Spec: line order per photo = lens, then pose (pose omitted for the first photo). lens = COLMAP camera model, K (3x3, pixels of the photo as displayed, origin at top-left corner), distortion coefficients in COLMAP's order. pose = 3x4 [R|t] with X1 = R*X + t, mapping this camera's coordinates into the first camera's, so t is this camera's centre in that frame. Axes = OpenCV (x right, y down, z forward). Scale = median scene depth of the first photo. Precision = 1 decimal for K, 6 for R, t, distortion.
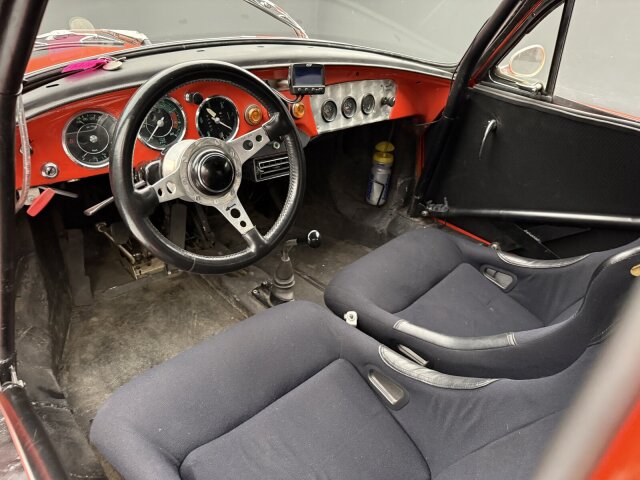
lens RADIAL K [[437.4, 0, 319.4], [0, 437.4, 235.0], [0, 0, 1]] dist [-0.000154, -0.023575]
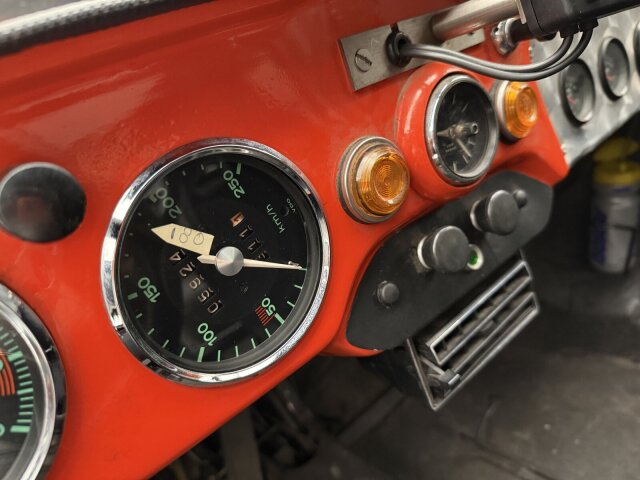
lens RADIAL K [[437.4, 0, 318.1], [0, 437.4, 238.3], [0, 0, 1]] dist [-0.000154, -0.023575]
pose [[0.951389, -0.256911, -0.169868, -0.124874], [0.245868, 0.965700, -0.083497, -0.196260], [0.185493, 0.037673, 0.981923, 0.645065]]
